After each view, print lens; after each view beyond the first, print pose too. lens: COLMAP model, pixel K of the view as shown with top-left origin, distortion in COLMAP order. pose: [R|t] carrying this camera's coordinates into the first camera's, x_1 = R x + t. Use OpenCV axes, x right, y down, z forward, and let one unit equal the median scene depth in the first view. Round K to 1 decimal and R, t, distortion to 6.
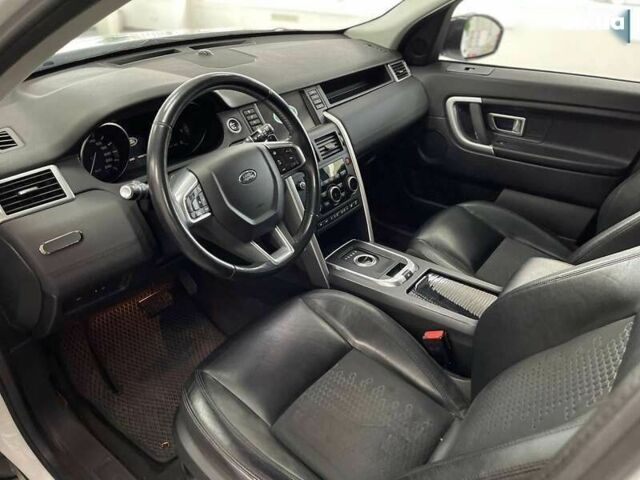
lens RADIAL K [[464.8, 0, 320.0], [0, 464.8, 240.0], [0, 0, 1]] dist [0.010206, 0.002533]
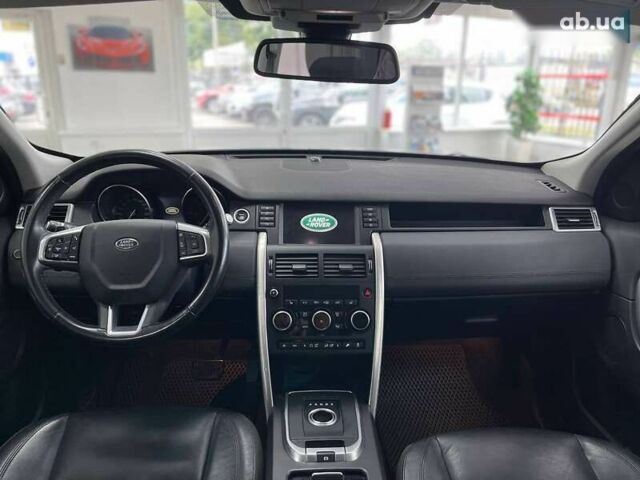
lens RADIAL K [[464.8, 0, 320.0], [0, 464.8, 240.0], [0, 0, 1]] dist [0.010206, 0.002533]
pose [[0.671653, 0.211799, -0.709946, 0.540875], [-0.399833, 0.910359, -0.106678, -0.129751], [0.623712, 0.355510, 0.696130, 0.344881]]
